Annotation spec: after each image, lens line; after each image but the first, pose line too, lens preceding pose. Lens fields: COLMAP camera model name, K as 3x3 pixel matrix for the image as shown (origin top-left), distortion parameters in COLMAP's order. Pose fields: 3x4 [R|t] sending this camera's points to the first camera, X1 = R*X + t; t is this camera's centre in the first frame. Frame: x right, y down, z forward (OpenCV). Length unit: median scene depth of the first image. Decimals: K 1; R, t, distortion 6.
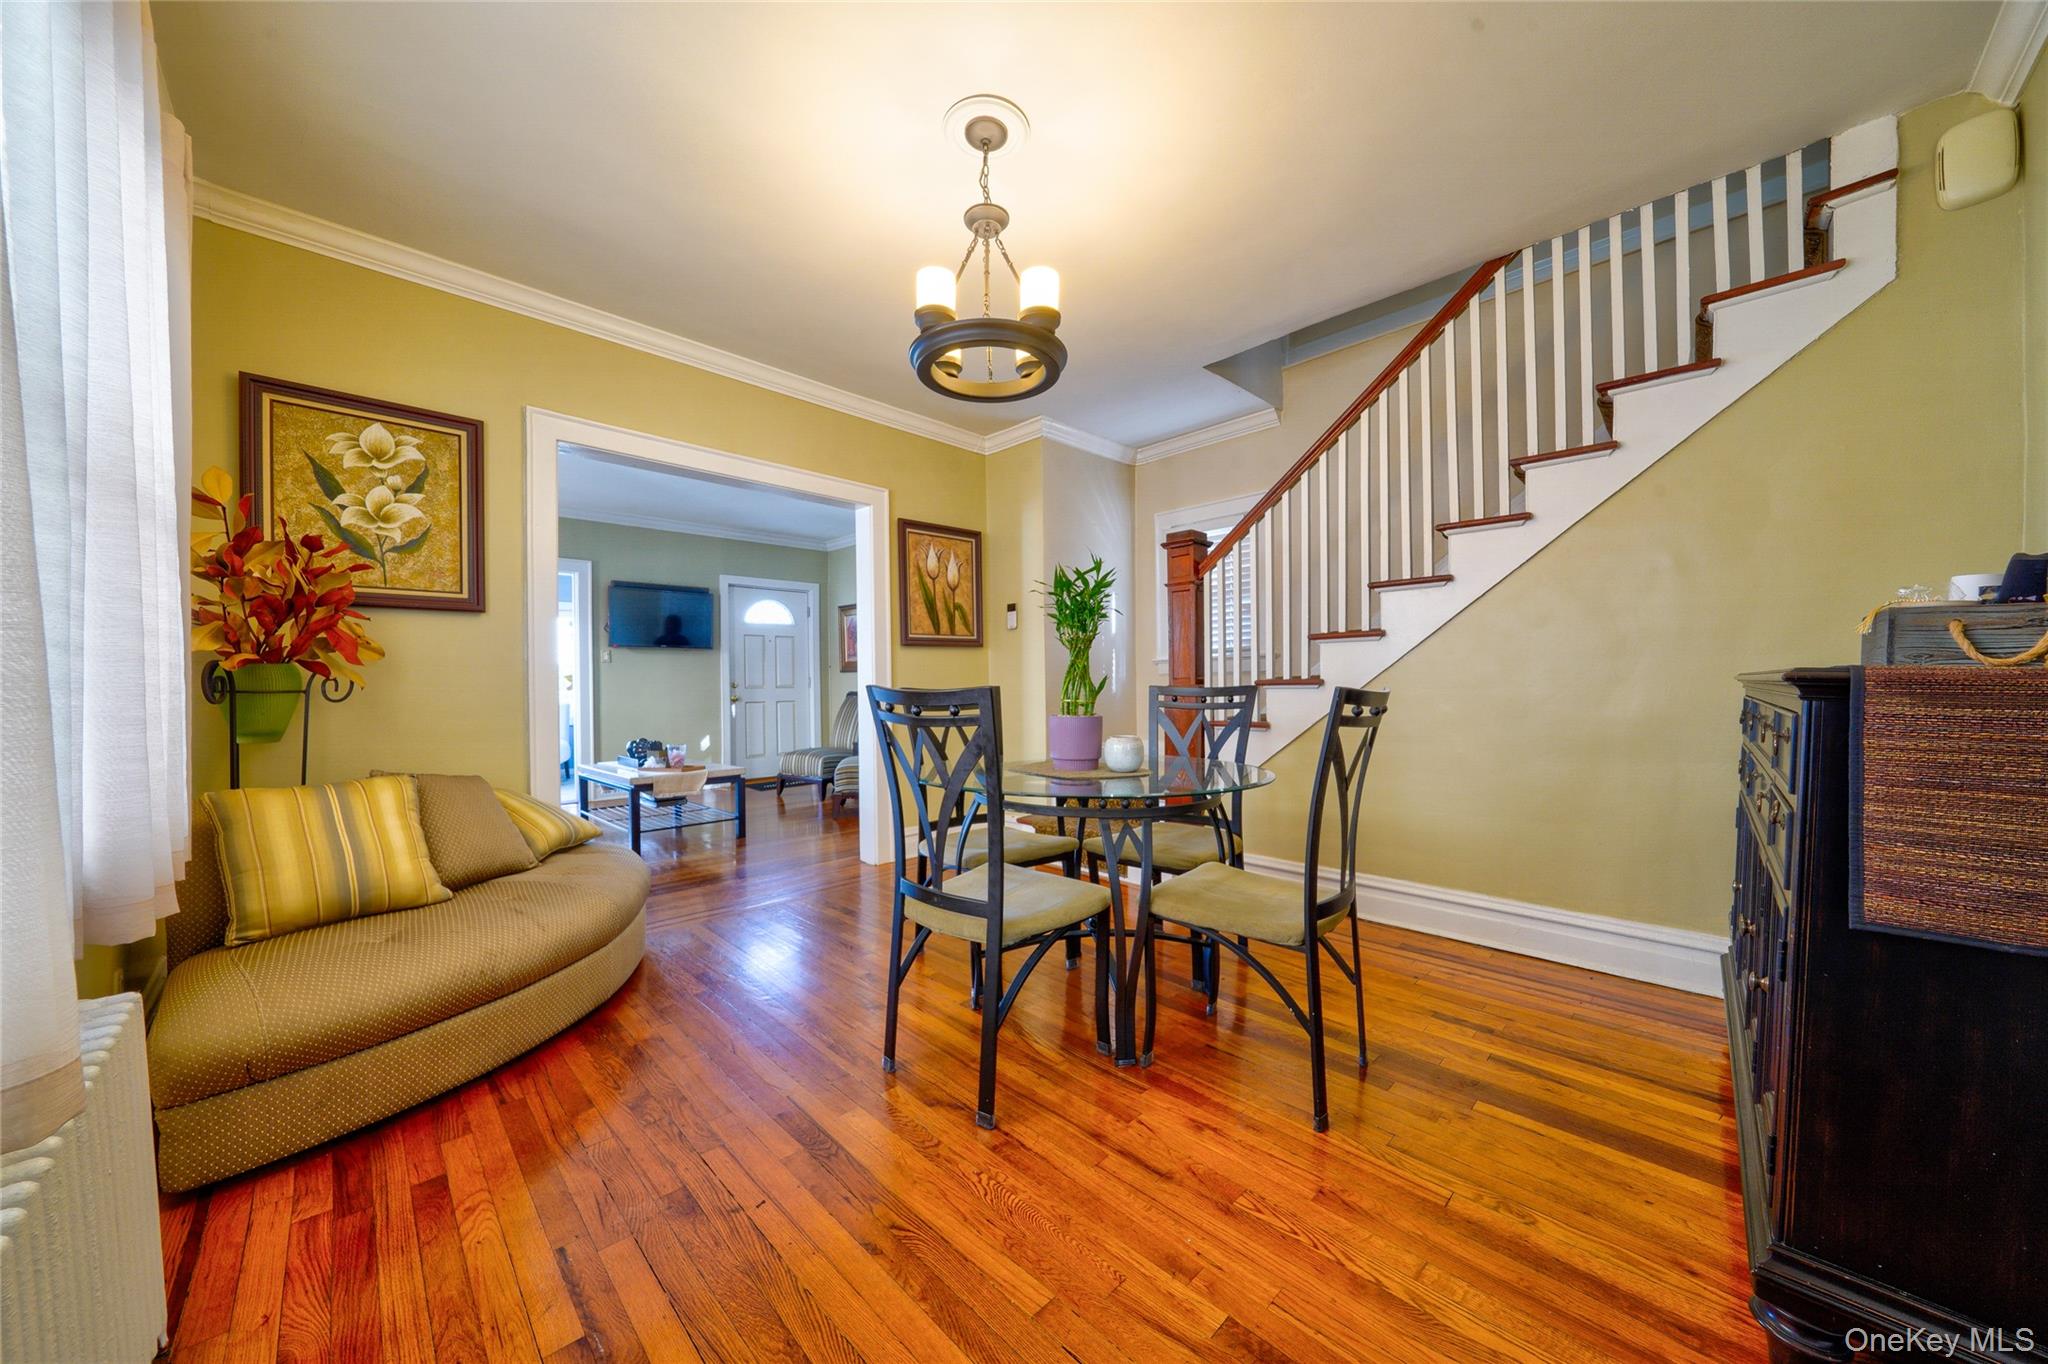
lens RADIAL K [[699.3, 0, 1022.3], [0, 699.3, 684.3], [0, 0, 1]] dist [-0.007568, 0.000121]
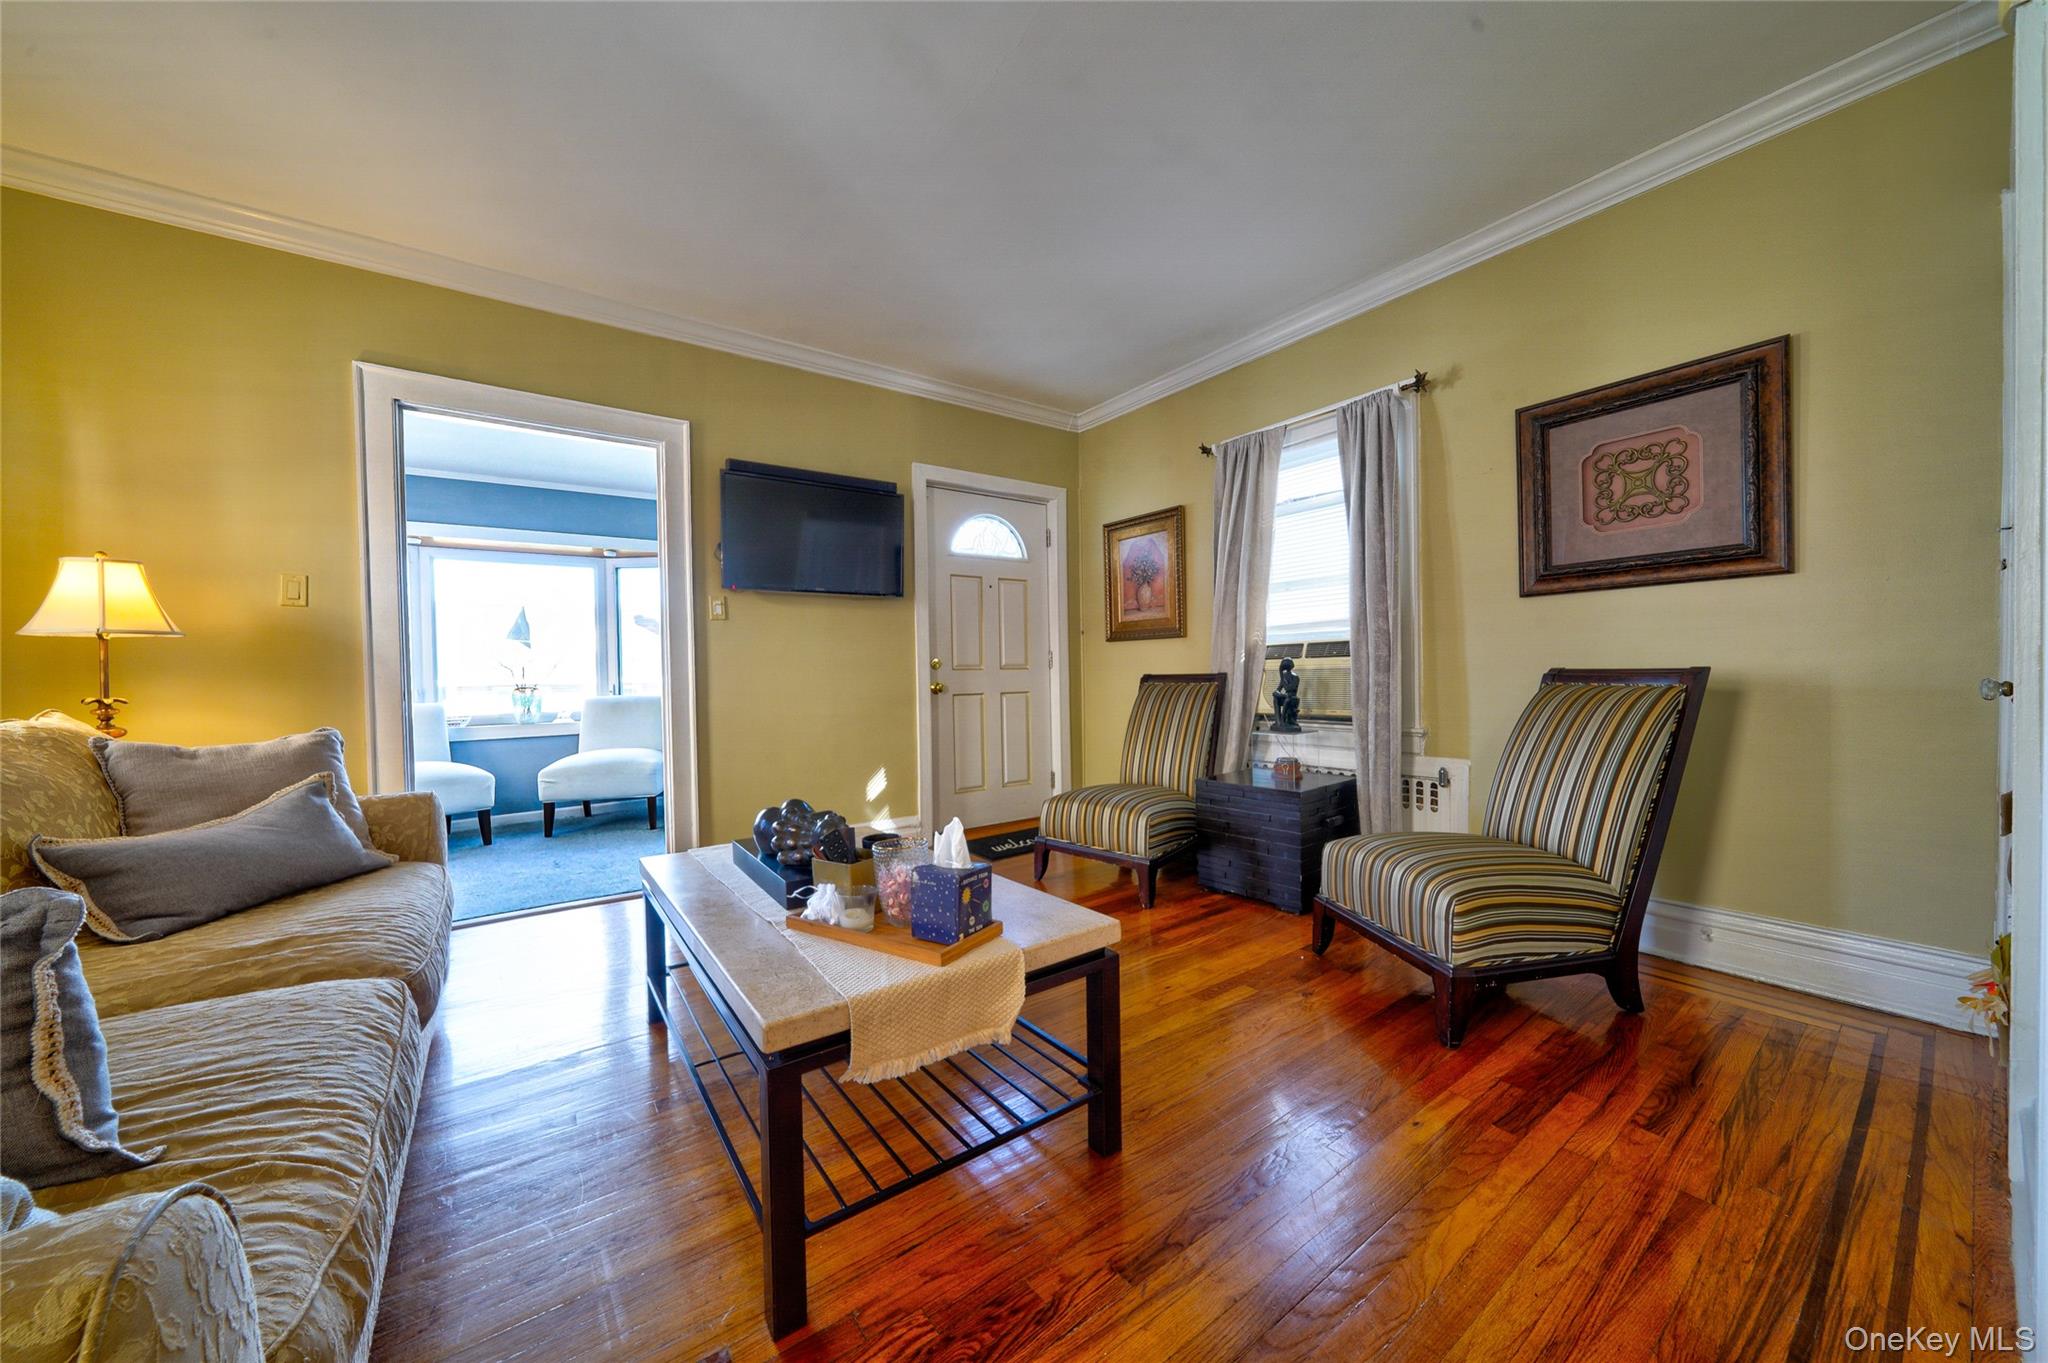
lens RADIAL K [[699.3, 0, 1021.2], [0, 699.3, 679.7], [0, 0, 1]] dist [-0.007568, 0.000121]
pose [[0.987679, -0.002403, -0.156473, -0.280800], [0.004009, 0.999942, 0.009951, 0.009409], [0.156440, -0.010456, 0.987632, 0.500870]]
